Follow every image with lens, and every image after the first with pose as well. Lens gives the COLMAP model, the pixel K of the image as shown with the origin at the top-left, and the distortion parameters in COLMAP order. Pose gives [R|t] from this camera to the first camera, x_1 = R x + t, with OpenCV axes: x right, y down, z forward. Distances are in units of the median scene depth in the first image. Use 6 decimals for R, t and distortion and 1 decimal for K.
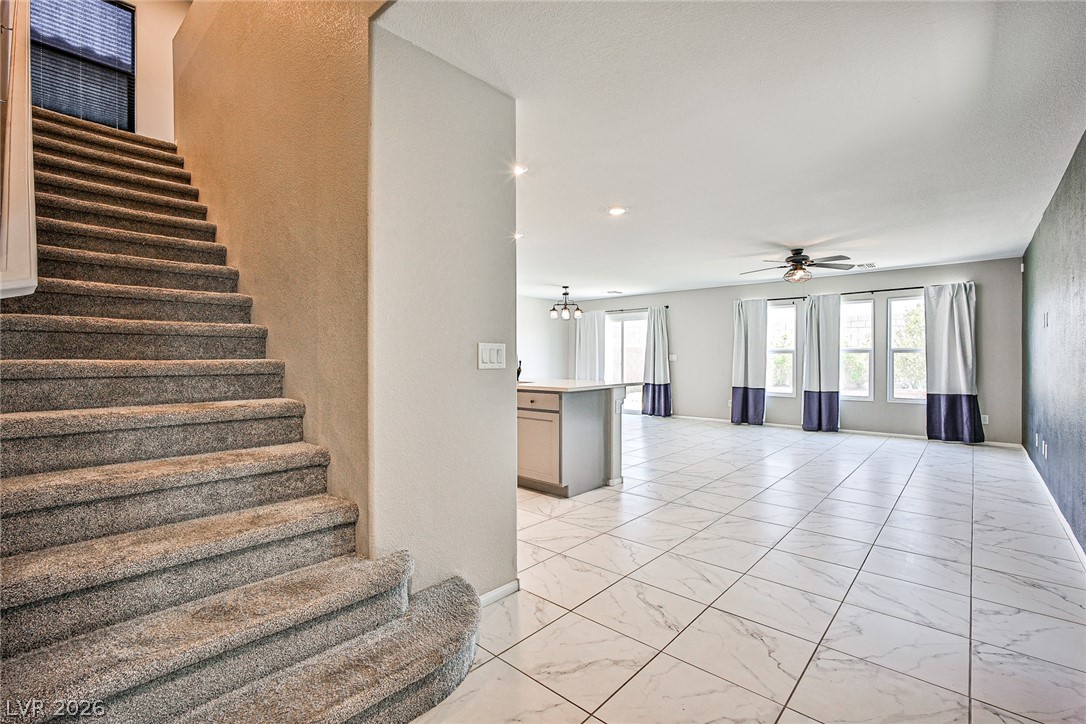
lens RADIAL K [[488.0, 0, 551.9], [0, 488.0, 361.9], [0, 0, 1]] dist [-0.029963, 0.010813]
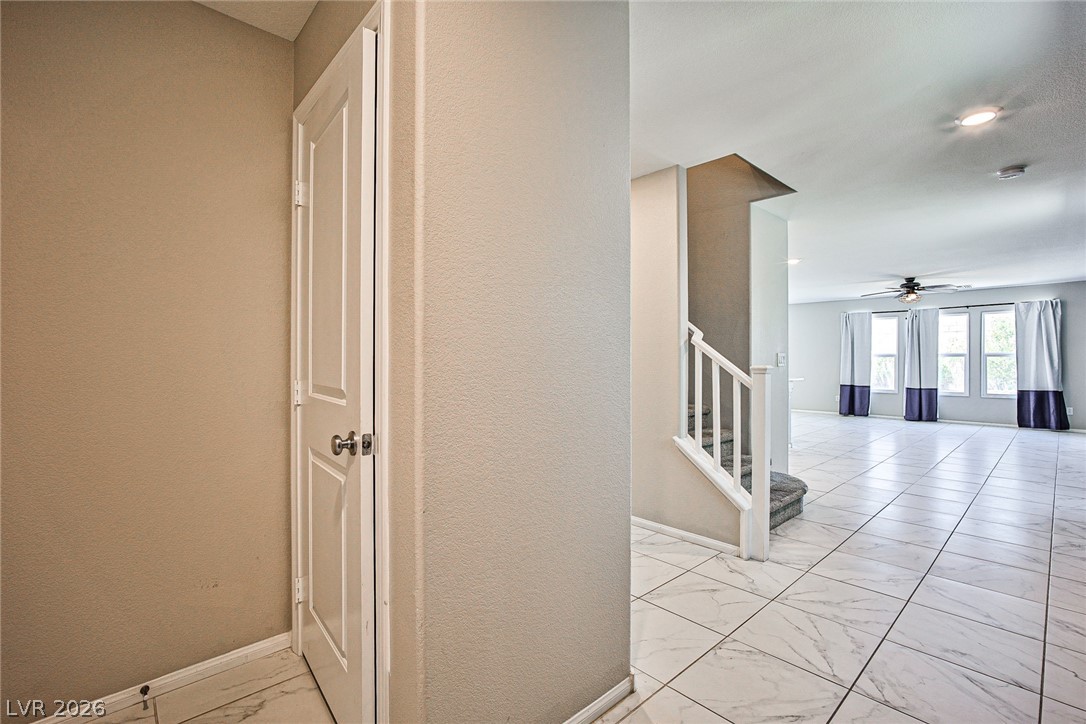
lens RADIAL K [[496.9, 0, 542.2], [0, 496.9, 363.3], [0, 0, 1]] dist [-0.011521, 0.003334]
pose [[0.995763, 0.000561, -0.091960, -0.295879], [-0.000832, 0.999995, -0.002909, 0.002168], [0.091958, 0.002973, 0.995758, -0.345164]]
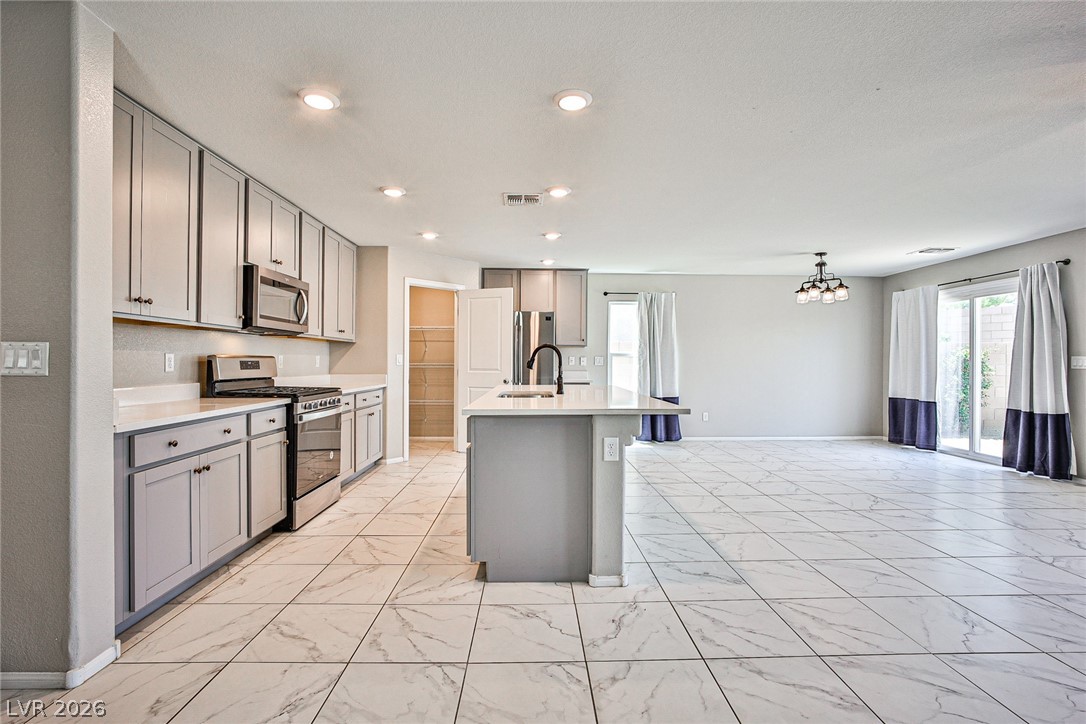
lens RADIAL K [[488.0, 0, 545.2], [0, 488.0, 359.1], [0, 0, 1]] dist [-0.029963, 0.010813]
pose [[0.676898, -0.001225, -0.736076, 0.304034], [-0.008431, 0.999920, -0.009418, -0.003699], [0.736029, 0.012581, 0.676833, 0.341496]]
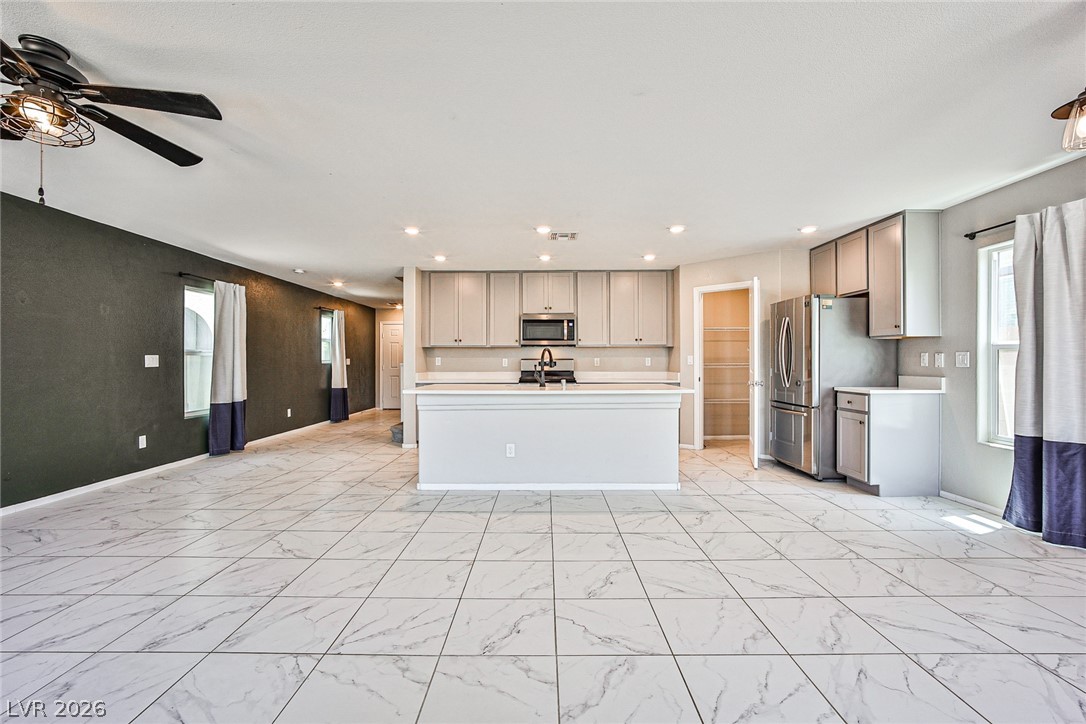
lens RADIAL K [[488.0, 0, 545.5], [0, 488.0, 359.1], [0, 0, 1]] dist [-0.029963, 0.010813]
pose [[-0.759824, 0.003889, -0.650117, 0.362536], [0.001039, 0.999988, 0.004767, -0.013205], [0.650128, 0.002947, -0.759819, 1.169737]]
